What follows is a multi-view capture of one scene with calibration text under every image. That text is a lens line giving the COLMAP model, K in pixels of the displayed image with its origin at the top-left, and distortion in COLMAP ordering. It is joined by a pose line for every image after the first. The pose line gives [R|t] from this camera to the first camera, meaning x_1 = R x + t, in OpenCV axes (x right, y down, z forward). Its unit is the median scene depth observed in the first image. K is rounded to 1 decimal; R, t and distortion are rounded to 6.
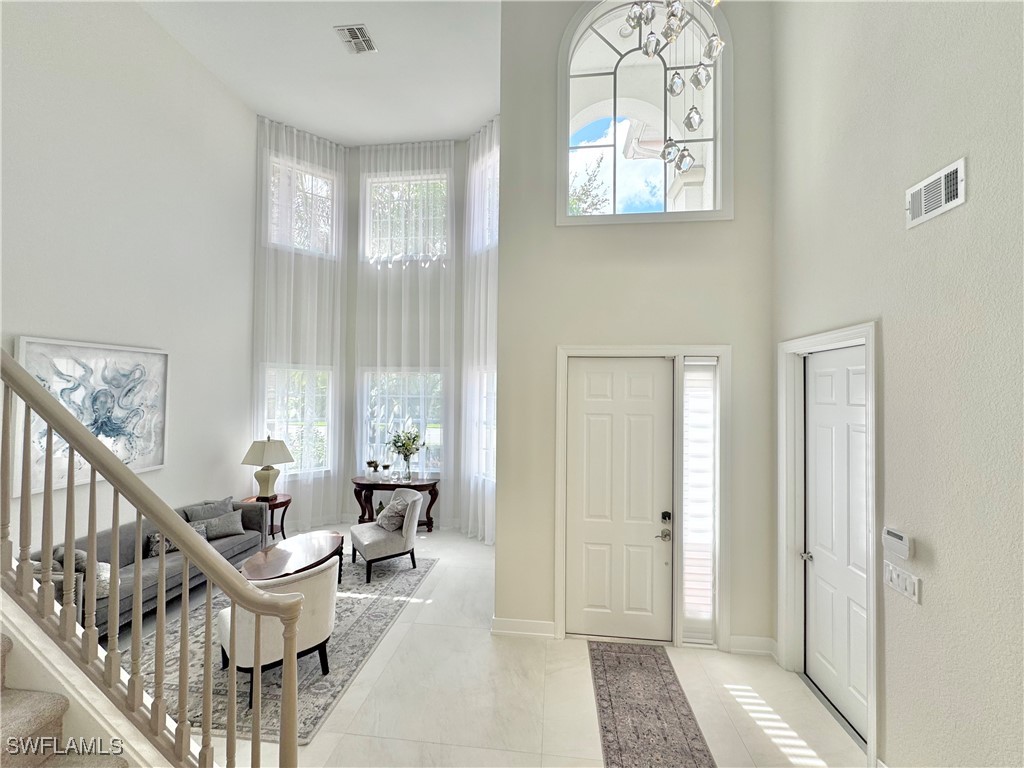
lens RADIAL K [[413.0, 0, 512.2], [0, 413.0, 385.7], [0, 0, 1]] dist [-0.000319, 0.000534]
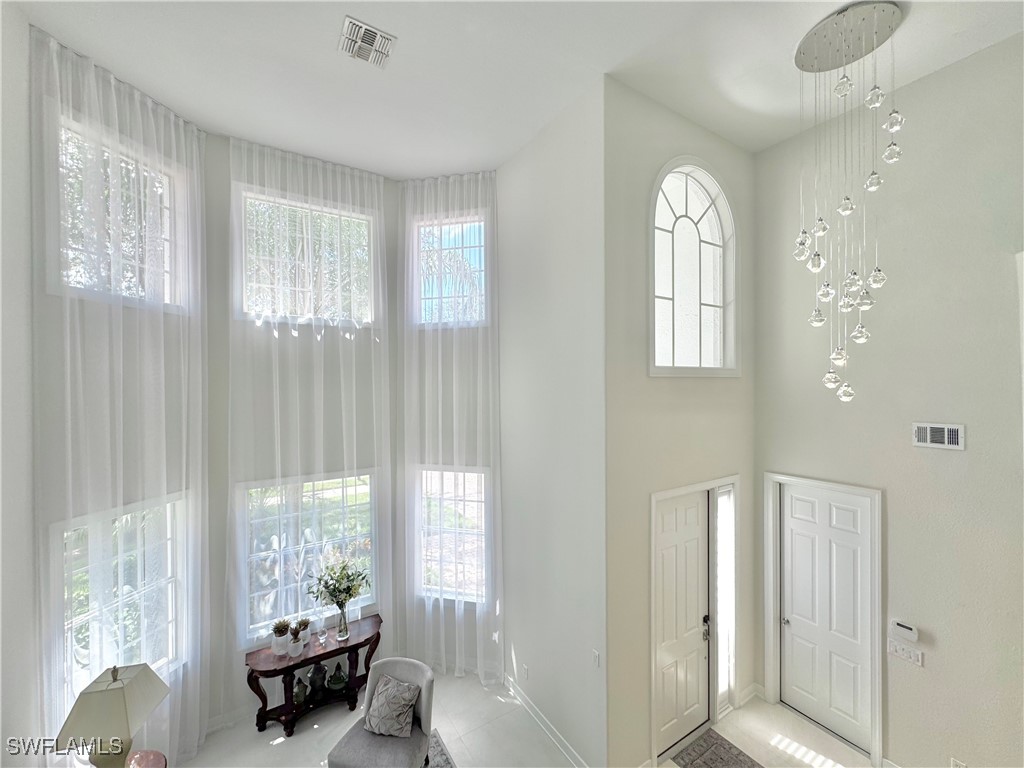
lens RADIAL K [[413.0, 0, 515.3], [0, 413.0, 385.9], [0, 0, 1]] dist [-0.000319, 0.000534]
pose [[0.781372, -0.017309, 0.623825, -0.470049], [0.002480, 0.999693, 0.024633, -0.232383], [-0.624060, -0.017701, 0.781176, 0.244733]]
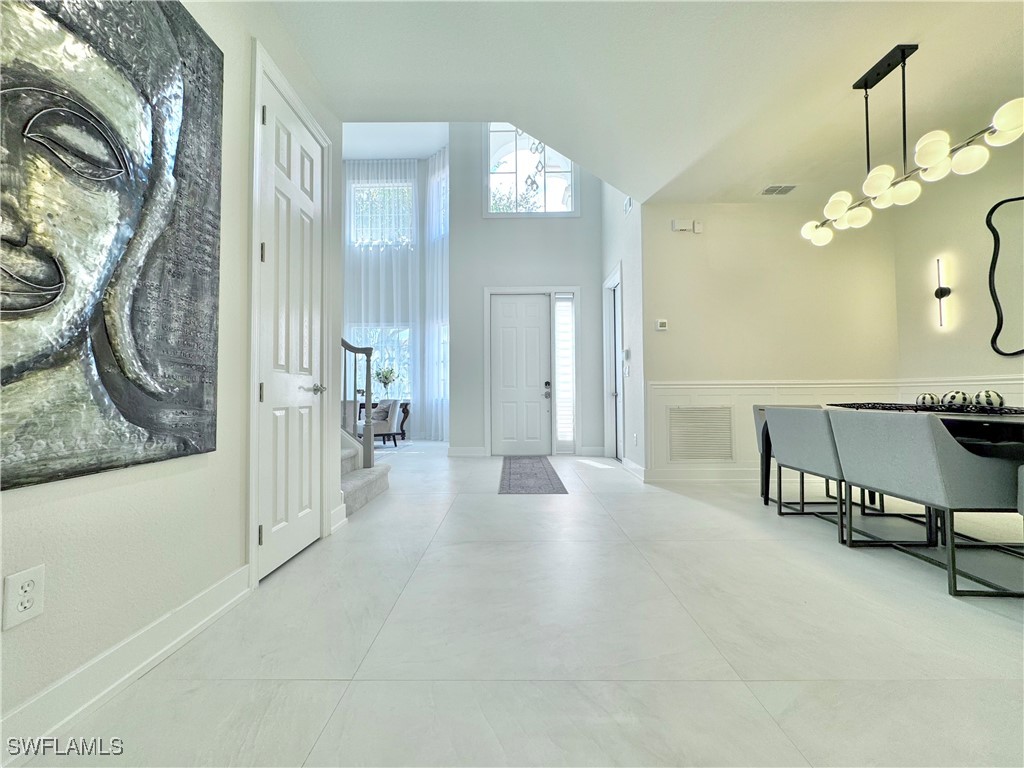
lens RADIAL K [[413.0, 0, 509.8], [0, 413.0, 387.6], [0, 0, 1]] dist [-0.000319, 0.000534]
pose [[0.995364, -0.013920, 0.095168, 0.028038], [0.014726, 0.999861, -0.007774, 0.200473], [-0.095046, 0.009140, 0.995431, -0.428405]]
